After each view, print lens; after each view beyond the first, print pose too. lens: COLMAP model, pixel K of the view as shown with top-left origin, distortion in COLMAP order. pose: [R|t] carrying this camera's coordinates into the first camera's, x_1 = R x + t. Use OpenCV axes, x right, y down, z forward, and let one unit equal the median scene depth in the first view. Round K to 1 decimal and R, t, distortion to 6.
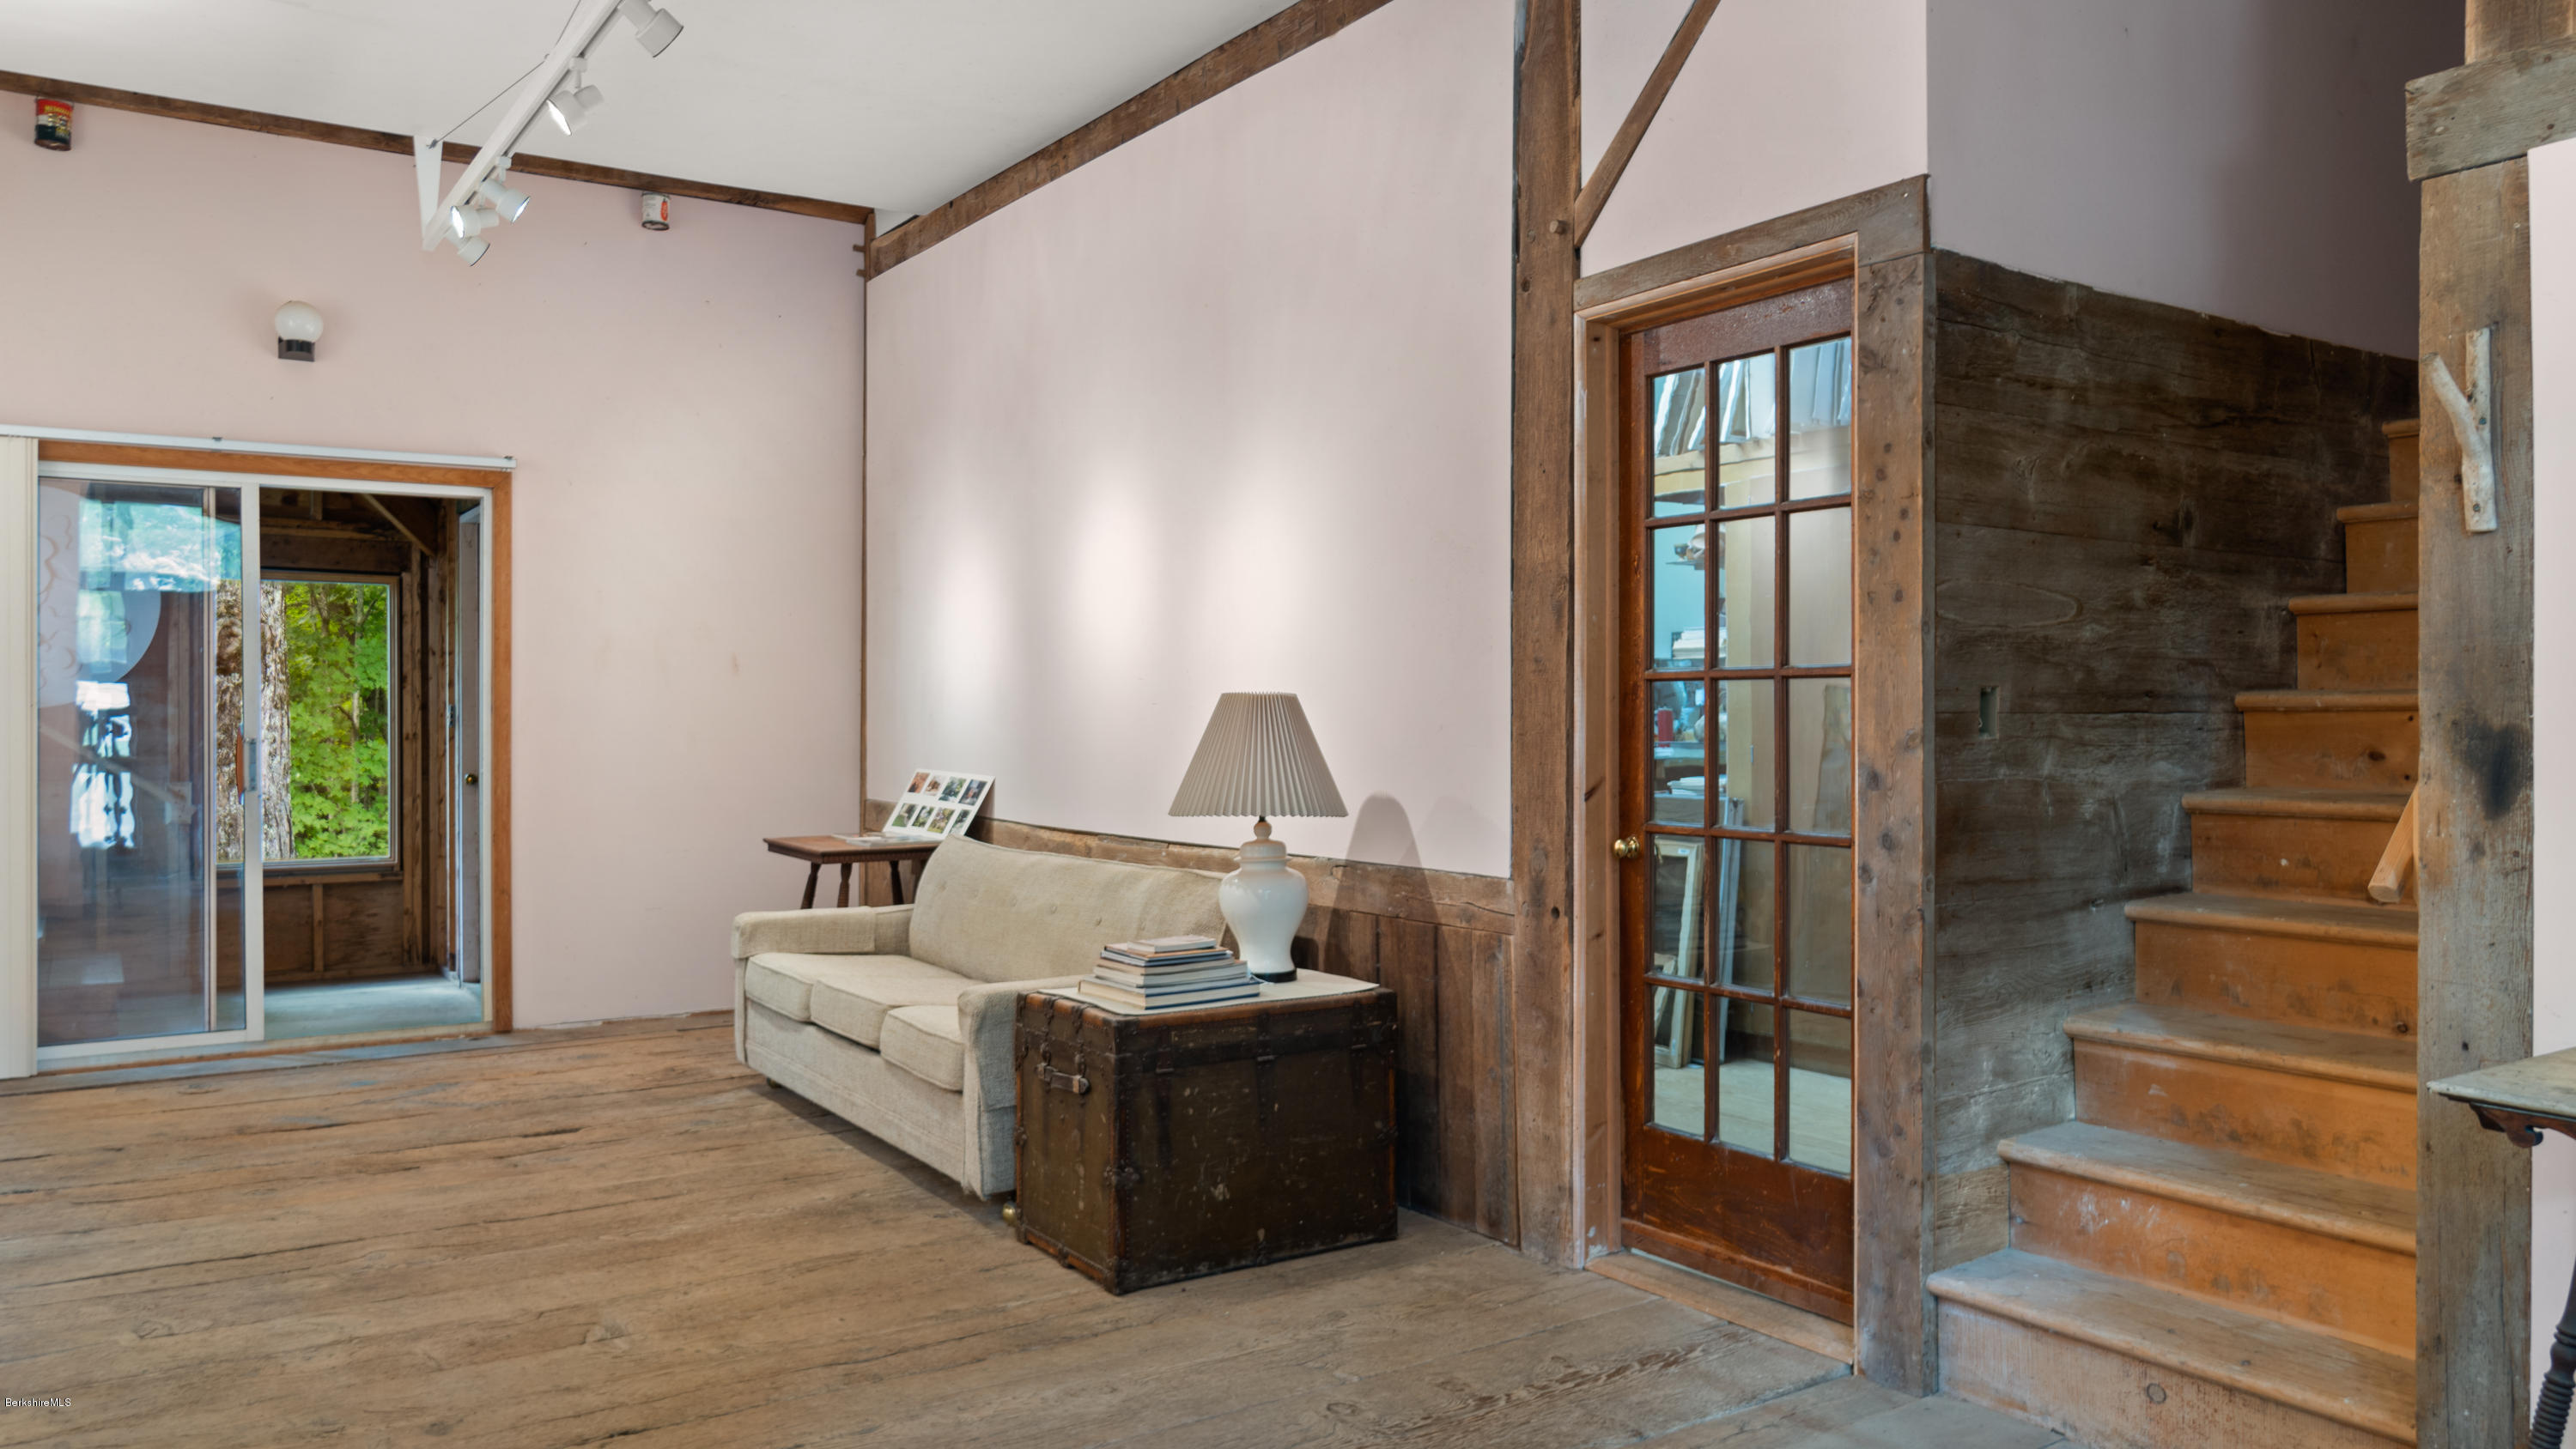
lens RADIAL K [[1794.2, 0, 1280.7], [0, 1794.2, 718.5], [0, 0, 1]] dist [-0.015077, 0.013325]
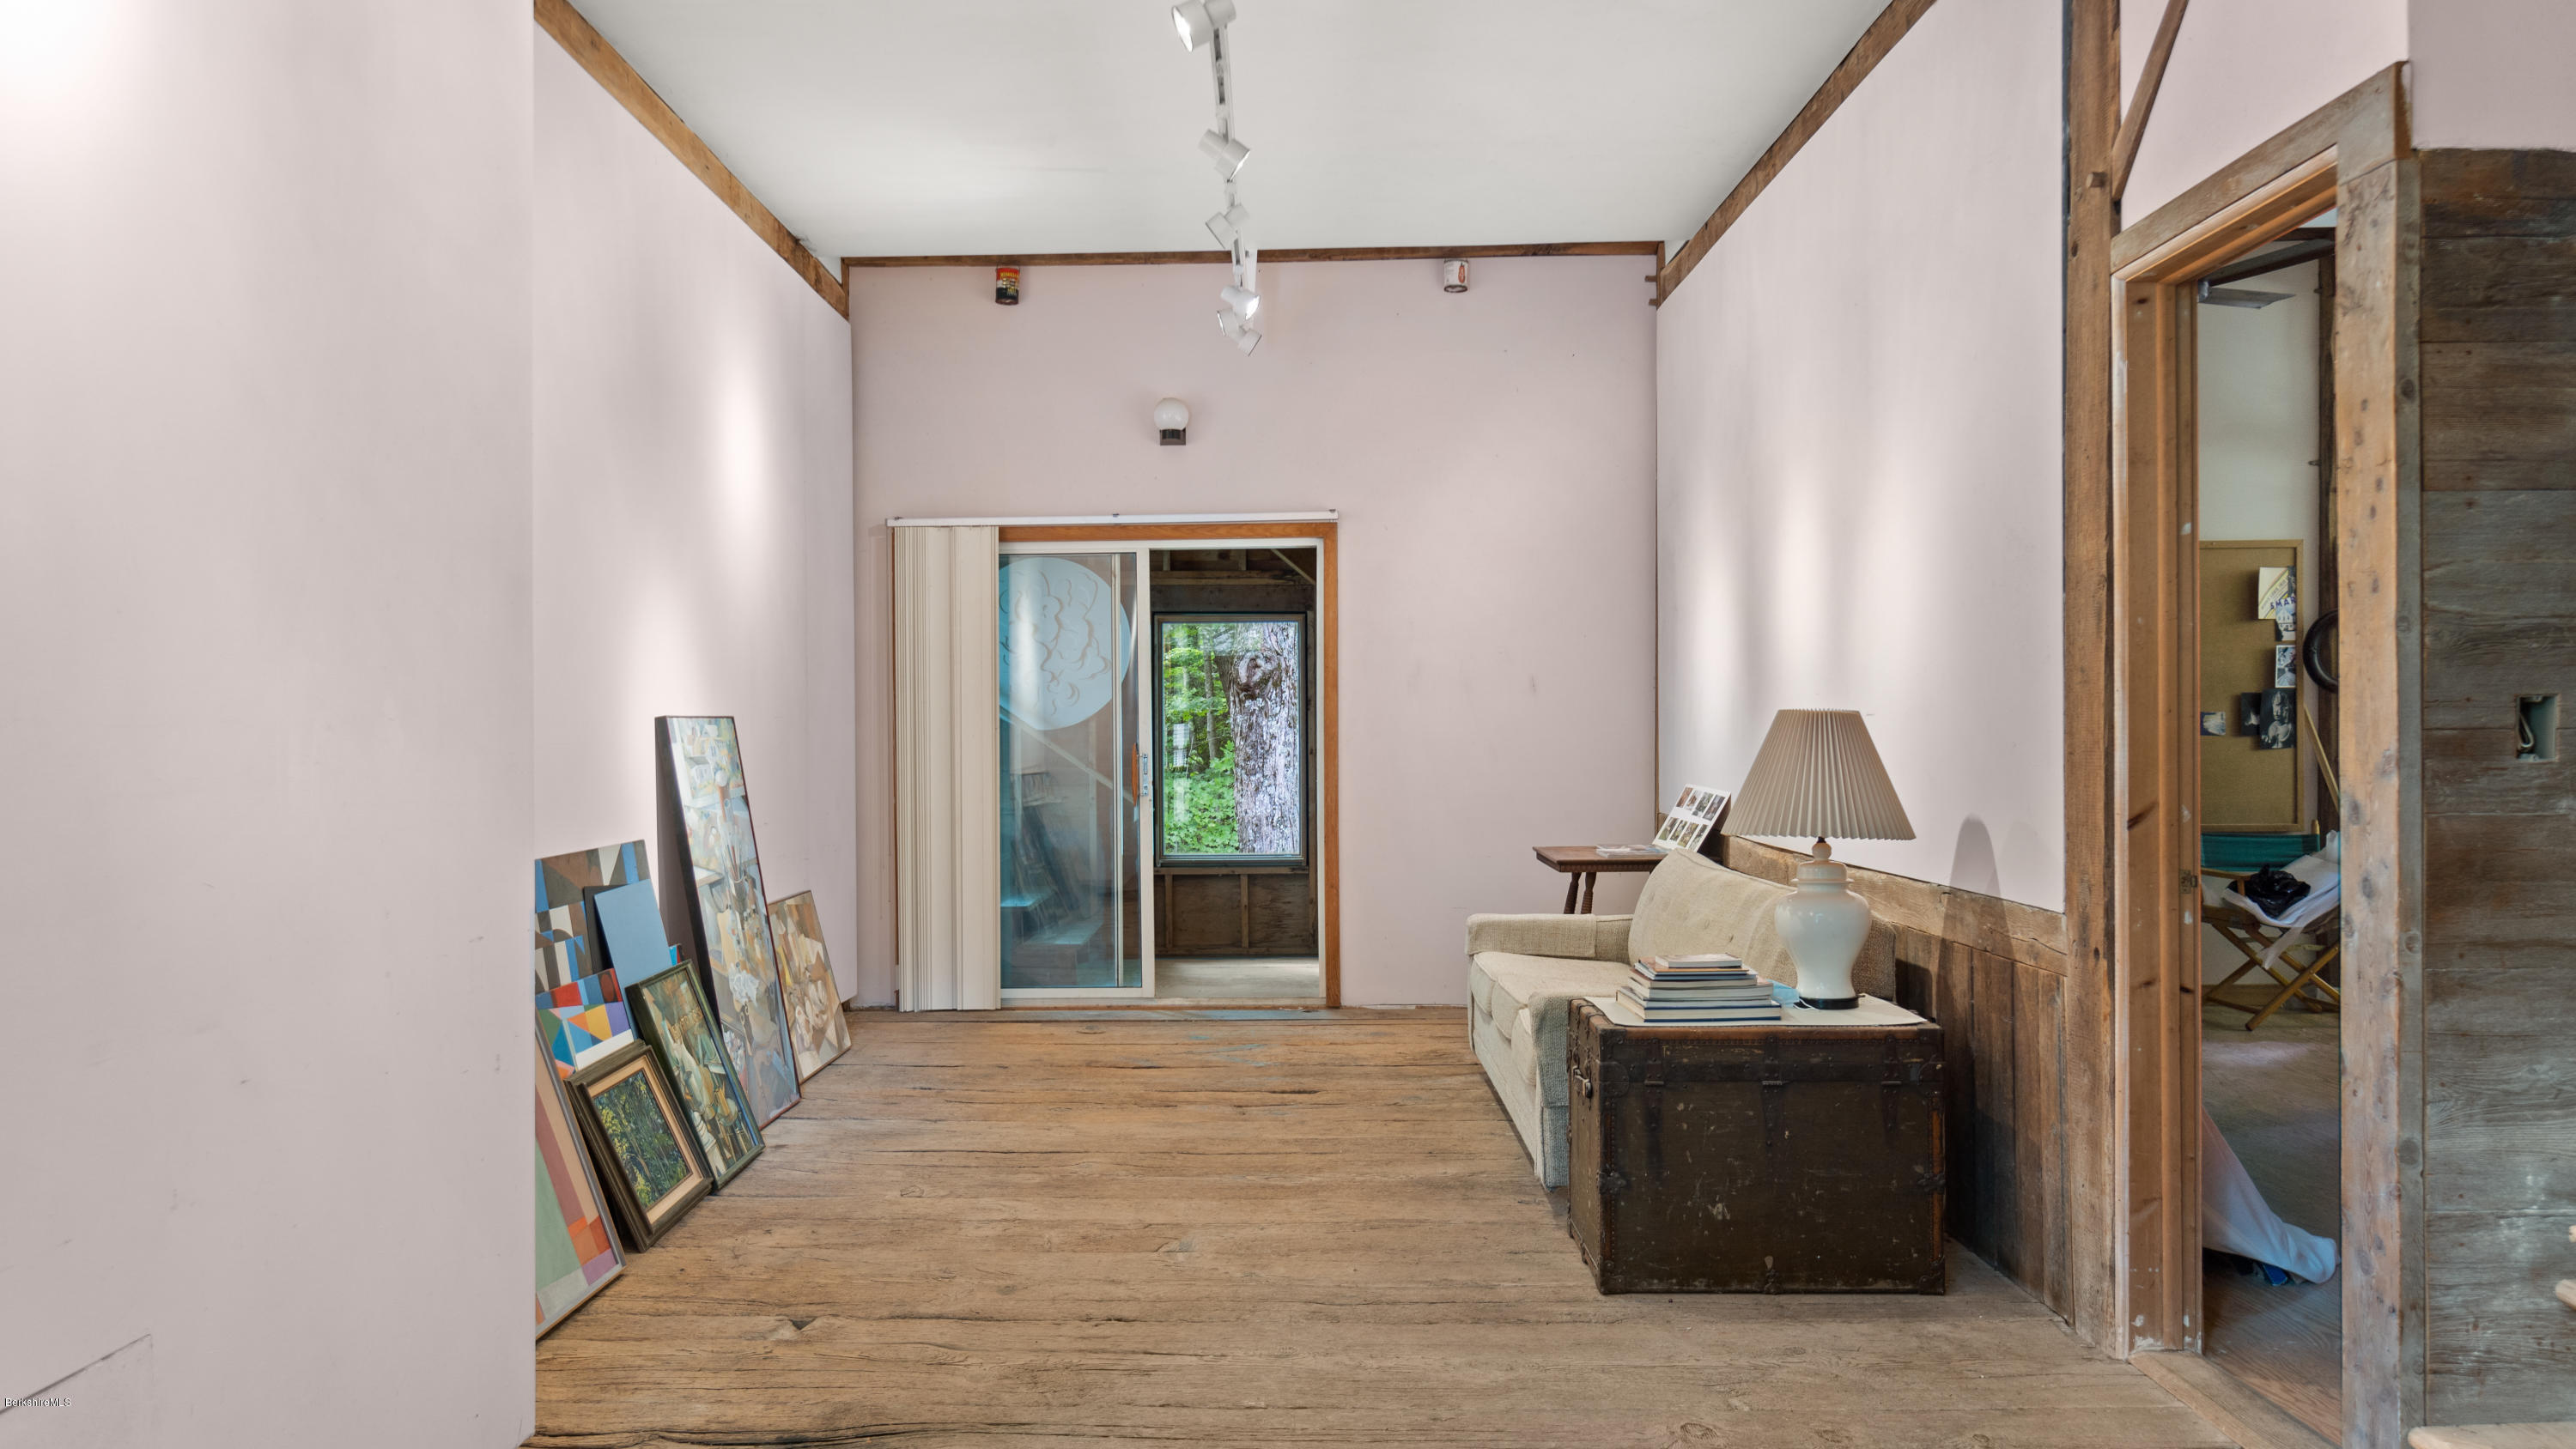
lens RADIAL K [[1794.2, 0, 1214.0], [0, 1794.2, 737.8], [0, 0, 1]] dist [-0.015077, 0.013325]
pose [[0.811798, -0.004274, -0.583923, 0.315887], [0.007059, 0.999972, 0.002494, -0.004184], [0.583896, -0.006147, 0.811805, 0.026812]]
